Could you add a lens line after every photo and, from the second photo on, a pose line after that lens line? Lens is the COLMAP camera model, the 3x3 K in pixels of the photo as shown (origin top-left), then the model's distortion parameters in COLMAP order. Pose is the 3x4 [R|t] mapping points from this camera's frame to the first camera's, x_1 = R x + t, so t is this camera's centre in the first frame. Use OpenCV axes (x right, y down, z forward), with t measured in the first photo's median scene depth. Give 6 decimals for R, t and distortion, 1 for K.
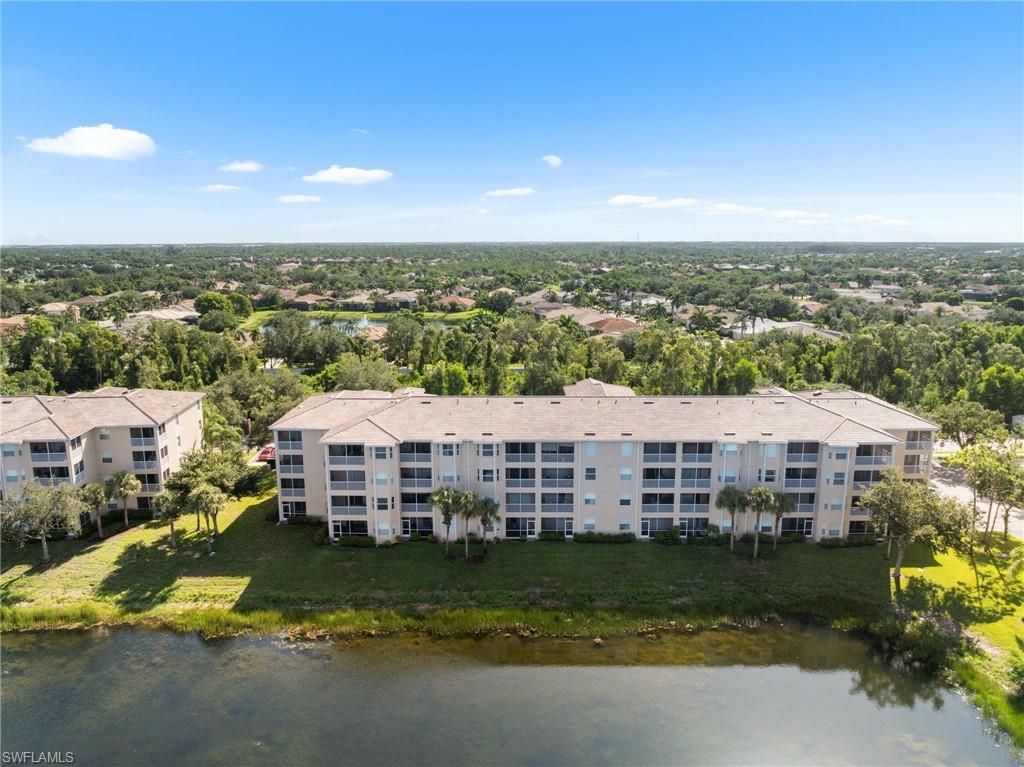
lens RADIAL K [[657.3, 0, 510.7], [0, 657.3, 387.2], [0, 0, 1]] dist [-0.044828, 0.005167]
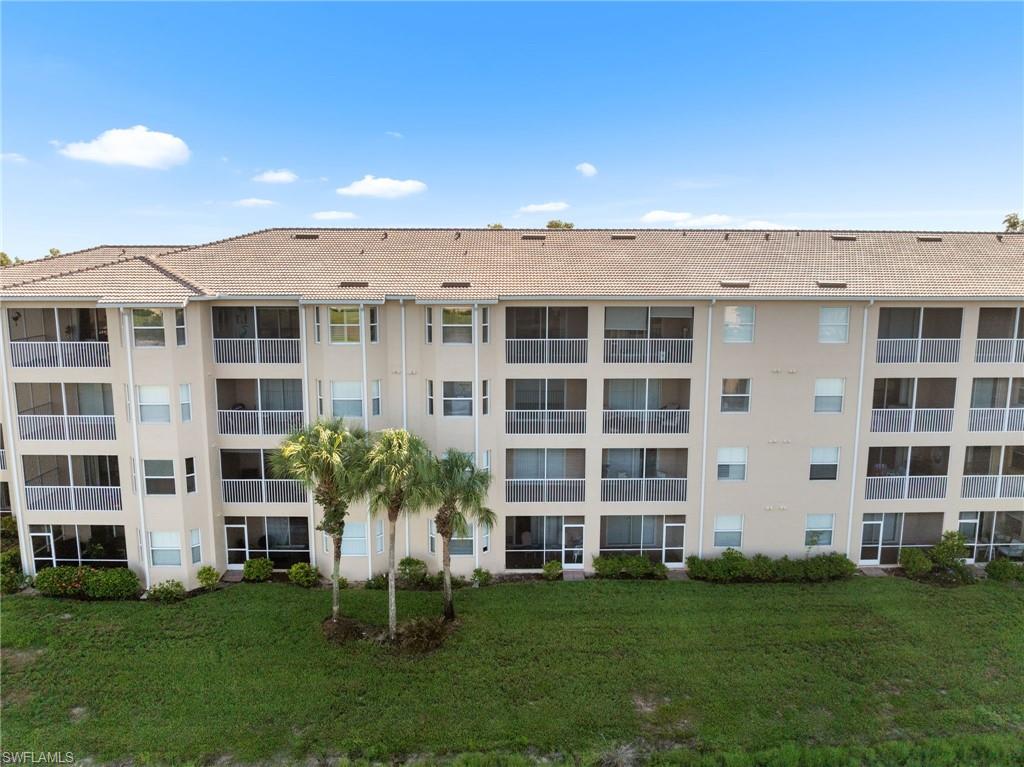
lens RADIAL K [[692.9, 0, 513.8], [0, 692.9, 377.8], [0, 0, 1]] dist [-0.047584, 0.000431]
pose [[0.999612, -0.002371, 0.027768, -0.014124], [0.003541, 0.999105, -0.042148, 0.138693], [-0.027644, 0.042230, 0.998725, 0.614792]]
